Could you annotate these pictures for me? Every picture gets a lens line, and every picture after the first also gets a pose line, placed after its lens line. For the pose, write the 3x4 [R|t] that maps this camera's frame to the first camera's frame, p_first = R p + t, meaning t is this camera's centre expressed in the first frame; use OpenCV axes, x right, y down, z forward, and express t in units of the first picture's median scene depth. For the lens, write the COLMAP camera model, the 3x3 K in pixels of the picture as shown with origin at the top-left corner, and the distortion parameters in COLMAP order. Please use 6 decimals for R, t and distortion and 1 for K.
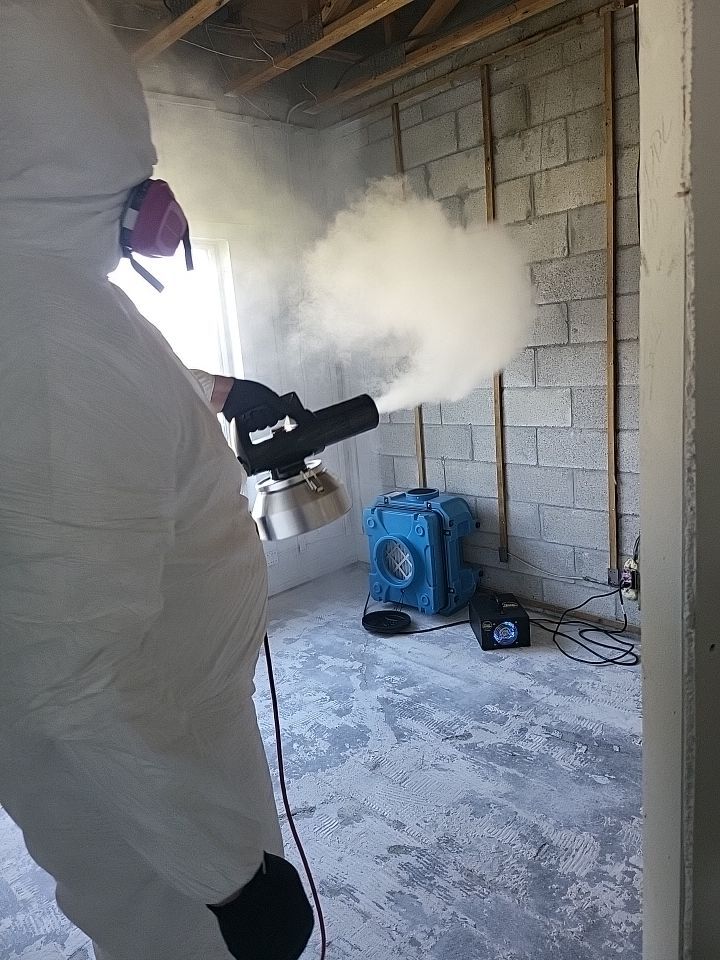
lens RADIAL K [[678.6, 0, 367.5], [0, 678.6, 473.5], [0, 0, 1]] dist [0.063578, -0.060061]
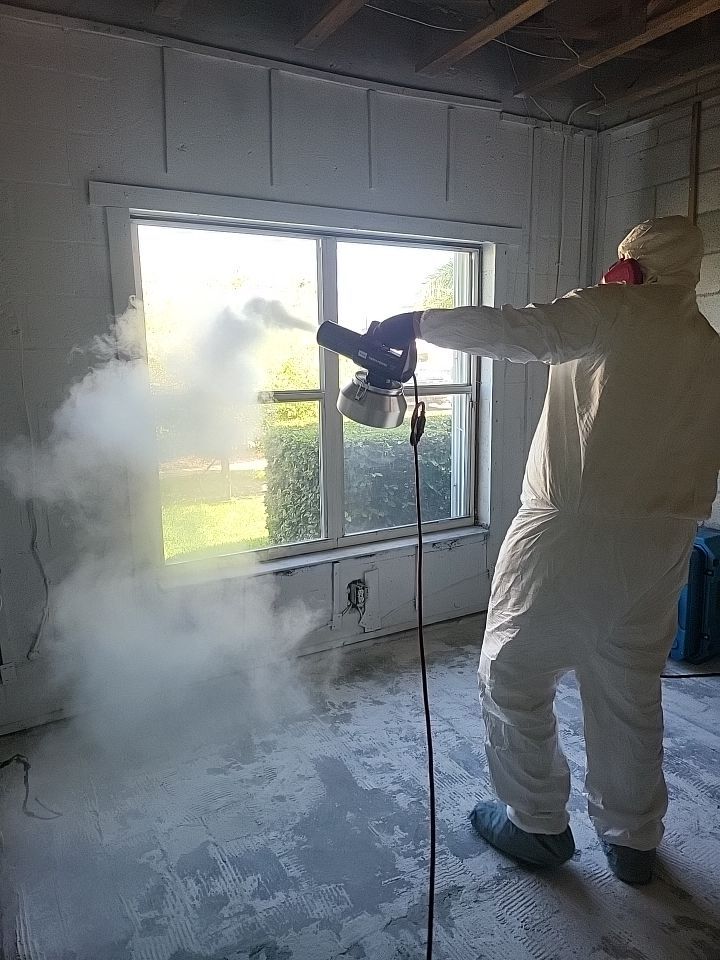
lens RADIAL K [[678.6, 0, 367.5], [0, 678.6, 473.5], [0, 0, 1]] dist [0.063578, -0.060061]
pose [[0.966806, 0.105823, -0.232566, -0.143831], [-0.109130, 0.994027, -0.001361, 0.009260], [0.231033, 0.026696, 0.972580, 0.011587]]
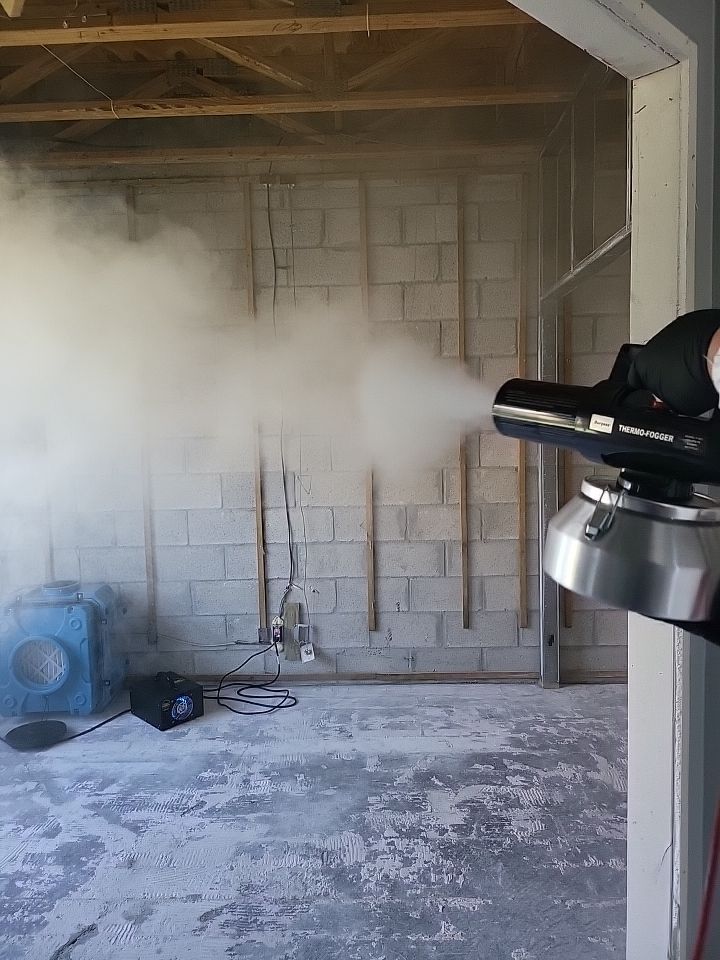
lens RADIAL K [[678.6, 0, 367.5], [0, 678.6, 473.5], [0, 0, 1]] dist [0.063578, -0.060061]
pose [[0.728839, 0.001159, 0.684684, -0.330179], [0.097172, 0.989701, -0.105114, 0.019715], [-0.677754, 0.143143, 0.721220, 0.007481]]
